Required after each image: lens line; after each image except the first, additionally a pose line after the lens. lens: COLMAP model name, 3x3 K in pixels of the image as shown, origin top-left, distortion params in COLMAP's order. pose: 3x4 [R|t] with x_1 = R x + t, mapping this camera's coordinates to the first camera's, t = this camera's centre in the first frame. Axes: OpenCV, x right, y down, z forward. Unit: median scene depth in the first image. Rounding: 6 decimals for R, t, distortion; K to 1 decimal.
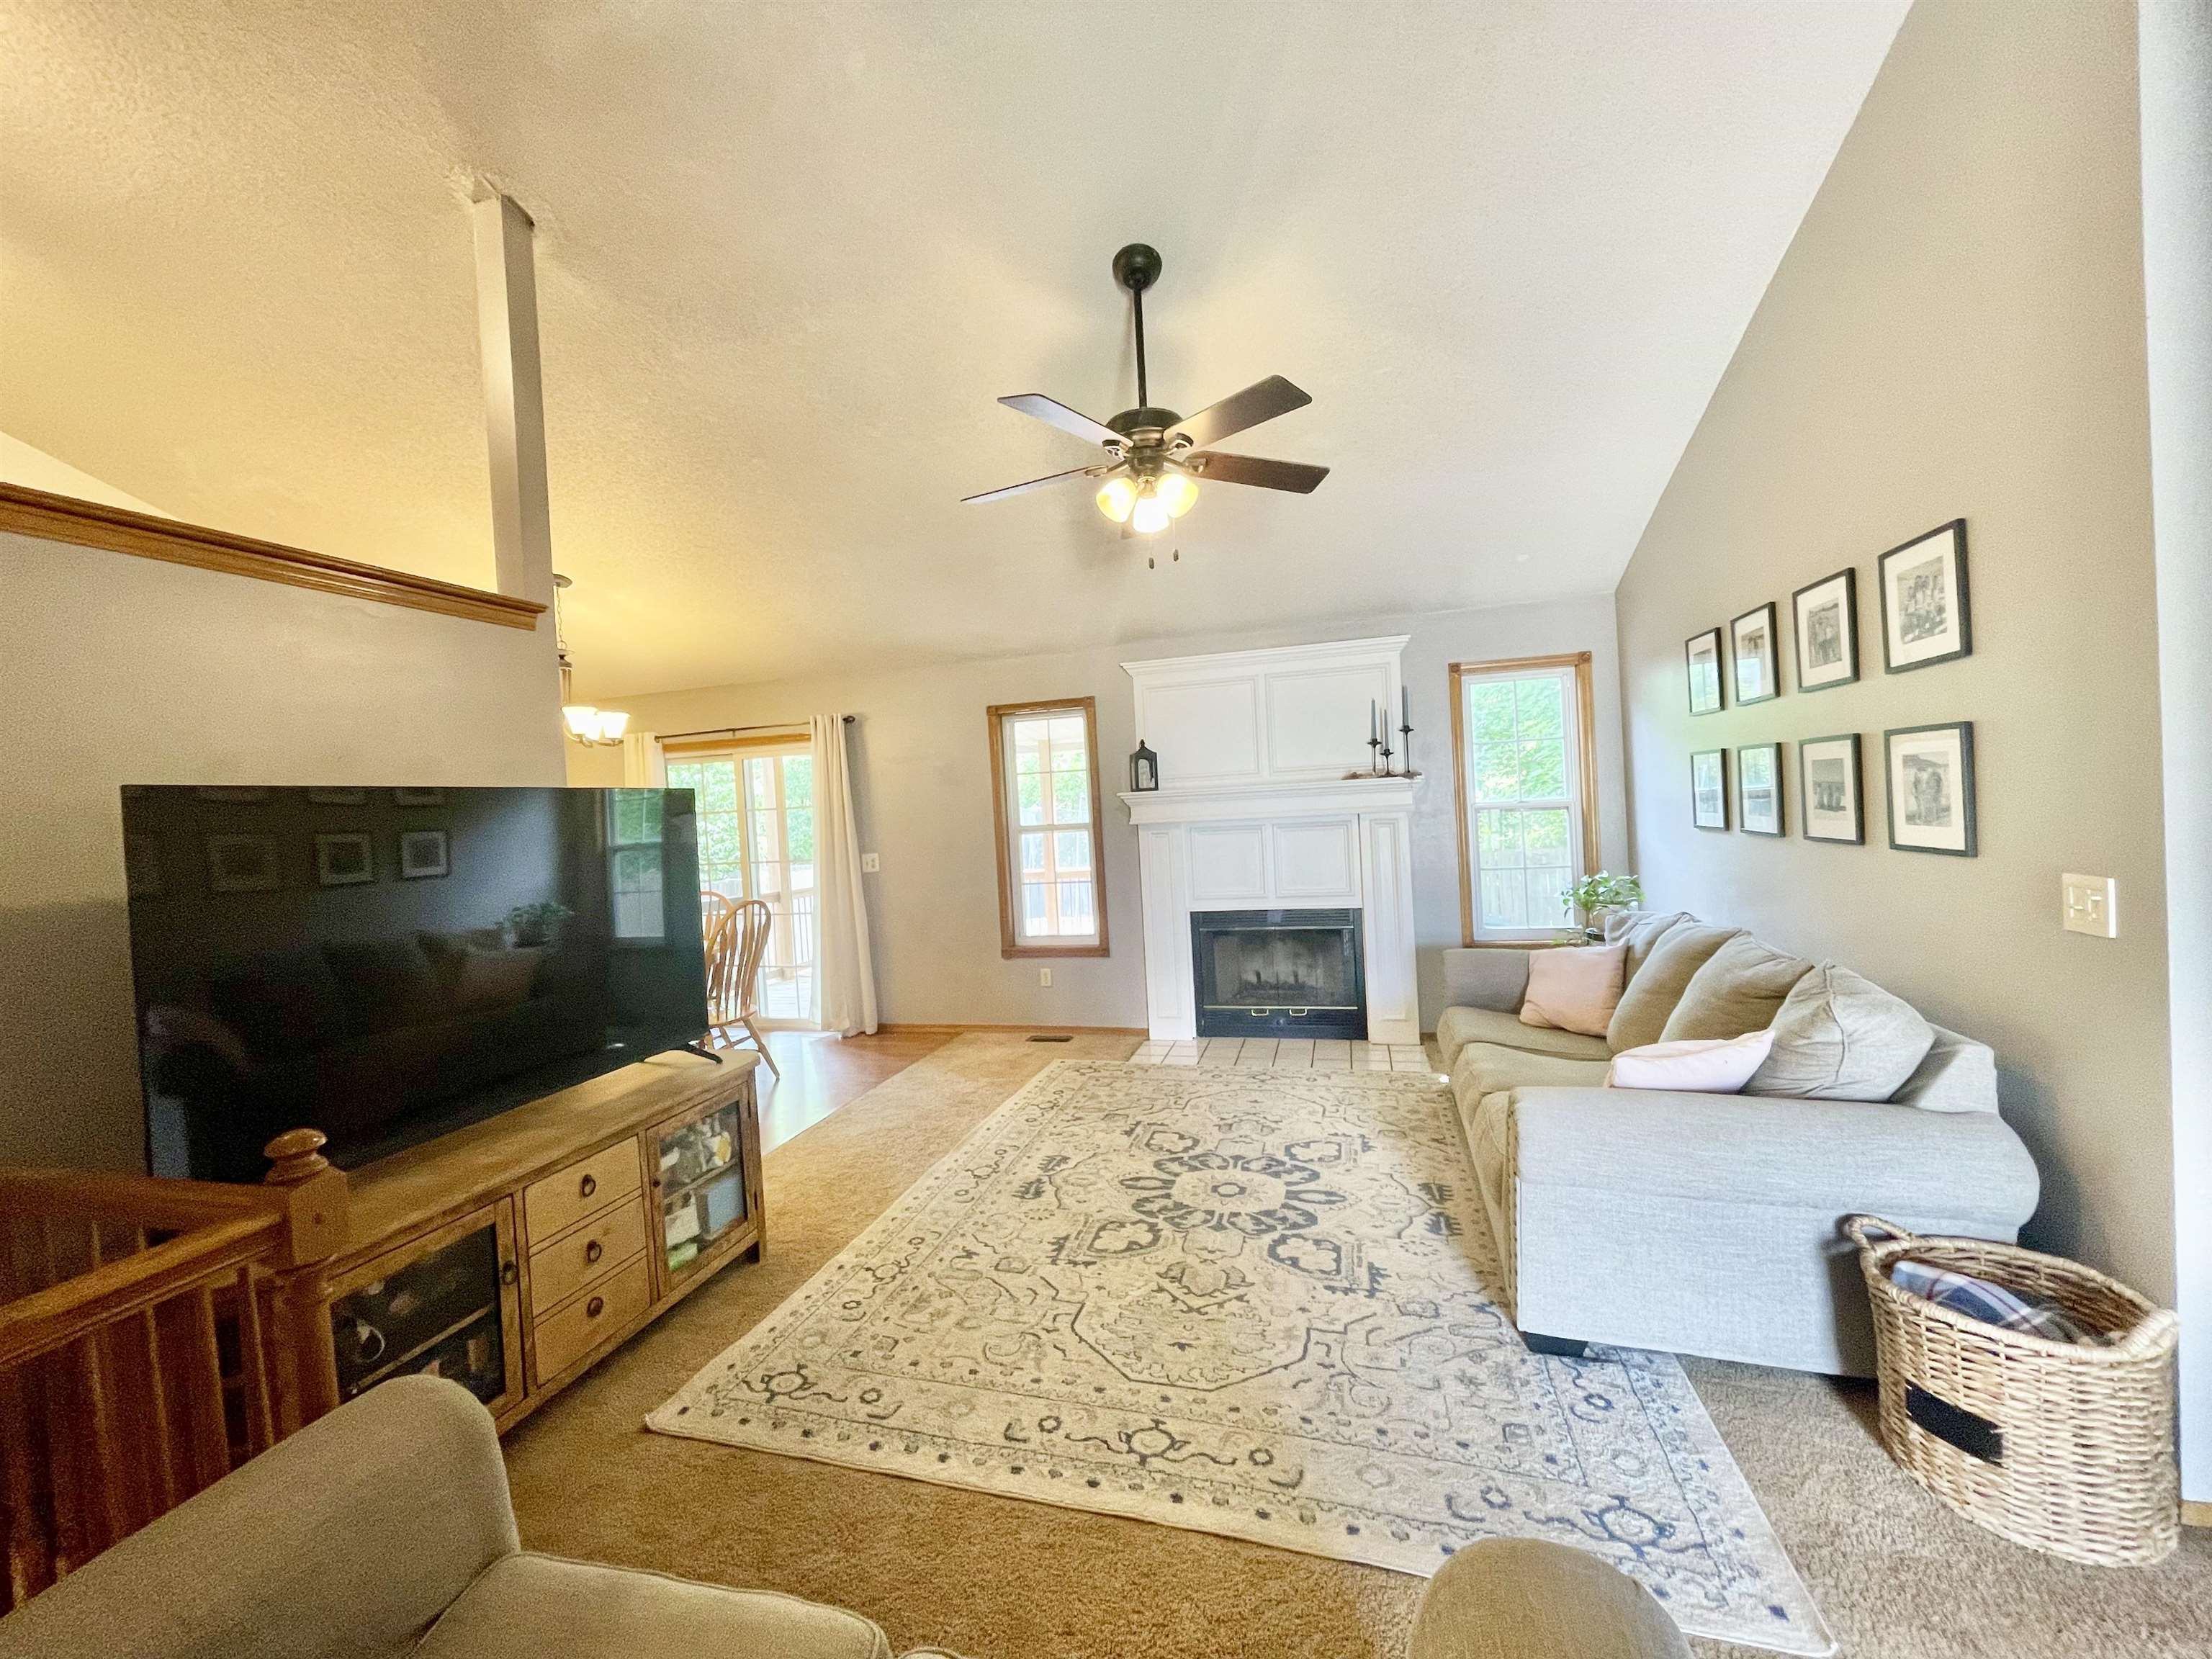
lens RADIAL K [[890.6, 0, 1102.7], [0, 890.6, 831.0], [0, 0, 1]] dist [-0.011949, 0.003861]
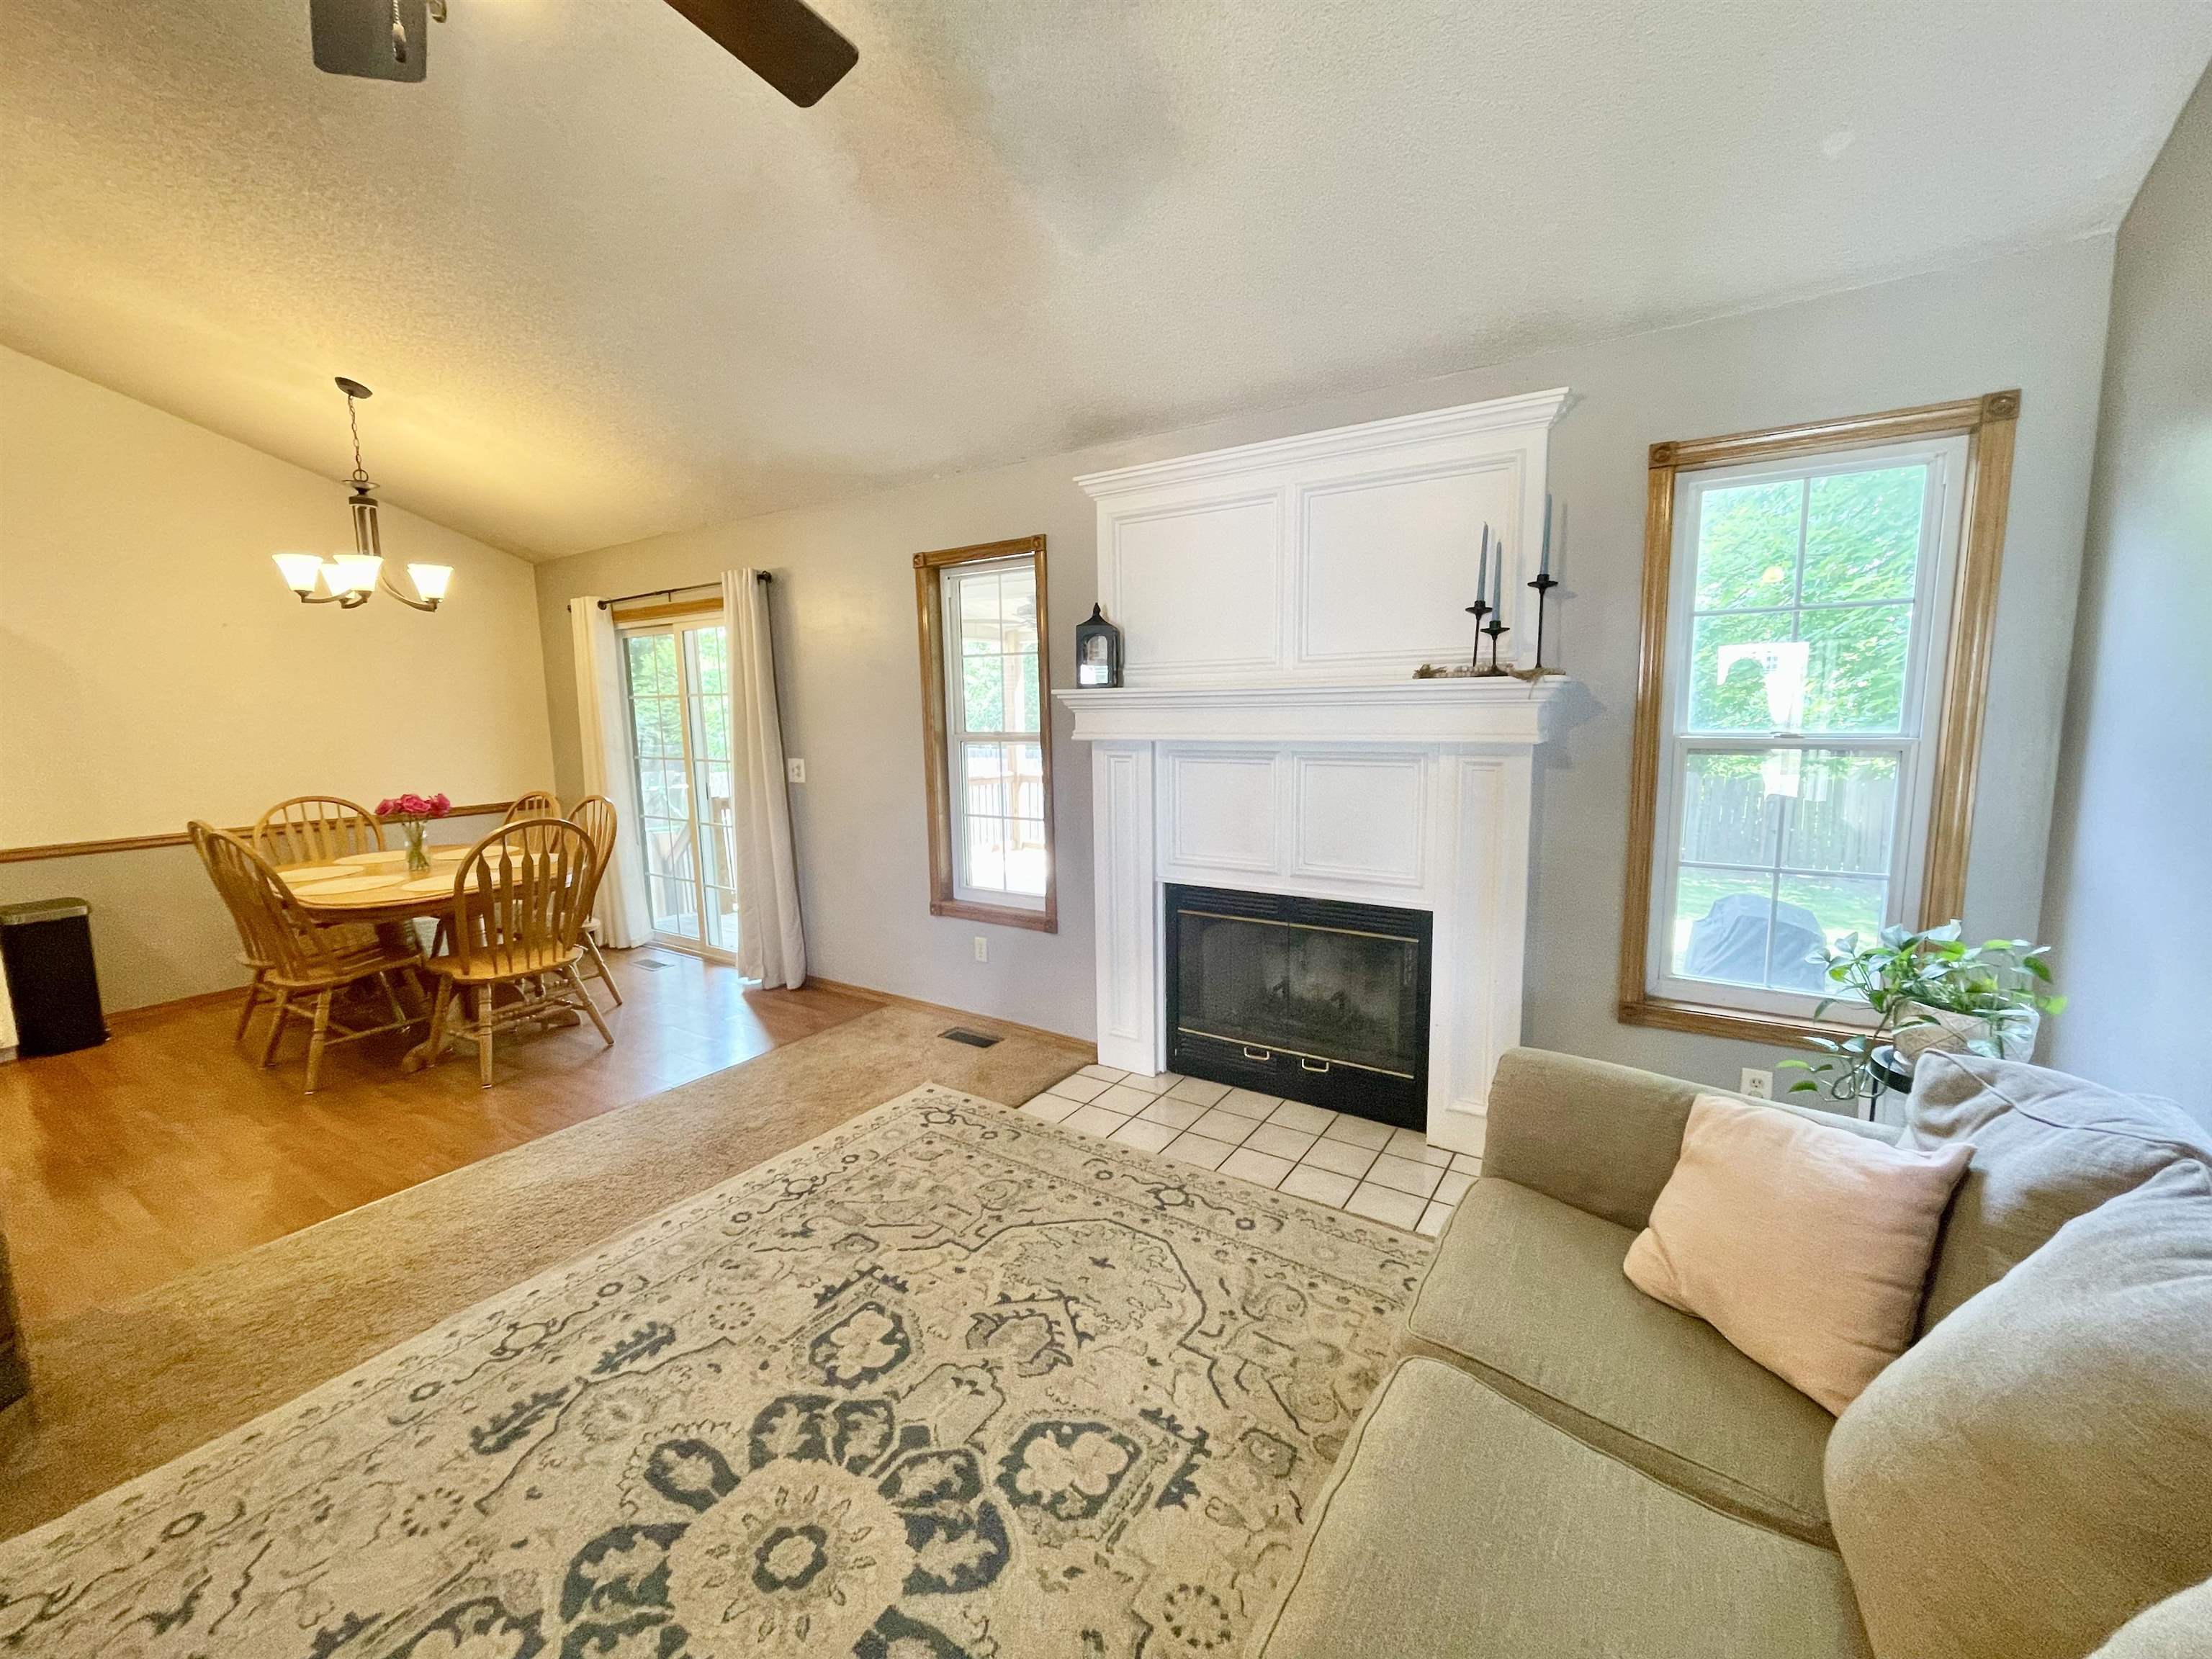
lens RADIAL K [[890.6, 0, 1102.7], [0, 890.6, 831.0], [0, 0, 1]] dist [-0.011949, 0.003861]
pose [[0.949752, 0.081076, -0.302321, 0.398788], [-0.041873, 0.990100, 0.133976, -0.046643], [0.310190, -0.114585, 0.943744, 0.635173]]
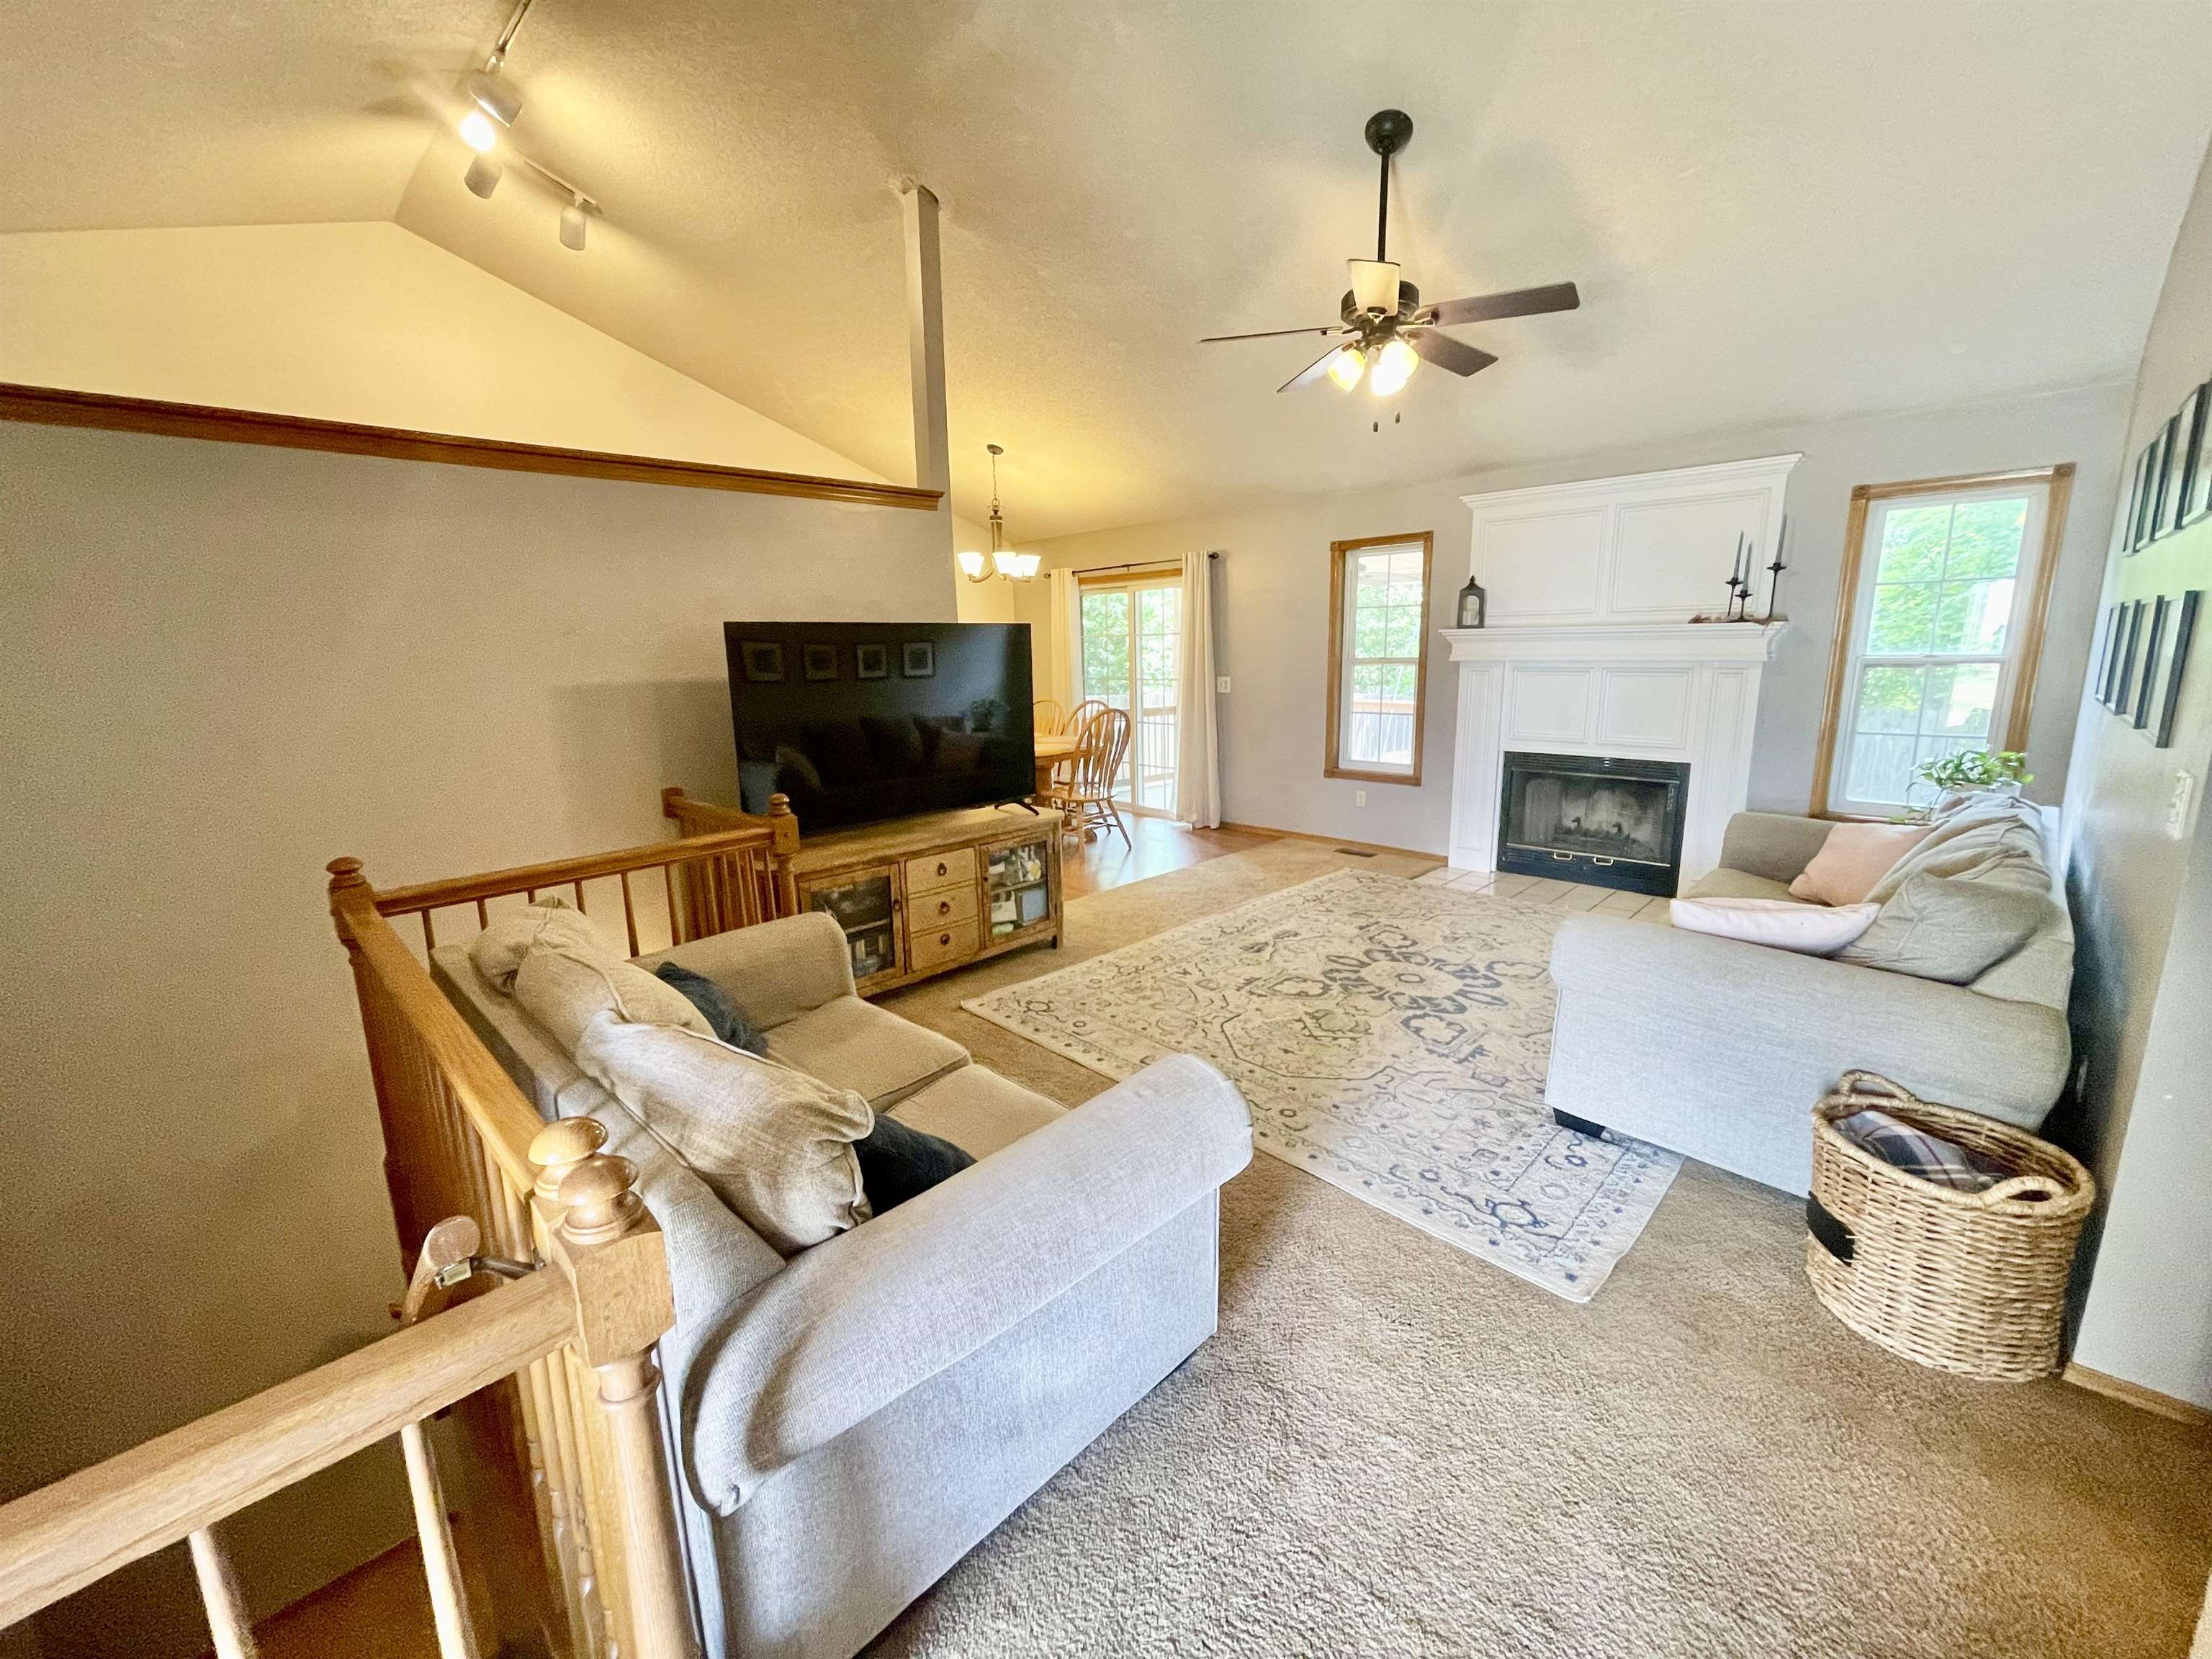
lens RADIAL K [[887.7, 0, 1103.5], [0, 887.7, 828.6], [0, 0, 1]] dist [-0.007080, -0.000320]
pose [[0.872156, 0.133589, -0.470636, 0.307108], [-0.039914, 0.978219, 0.203700, -0.017261], [0.487598, -0.158873, 0.858492, -0.181804]]
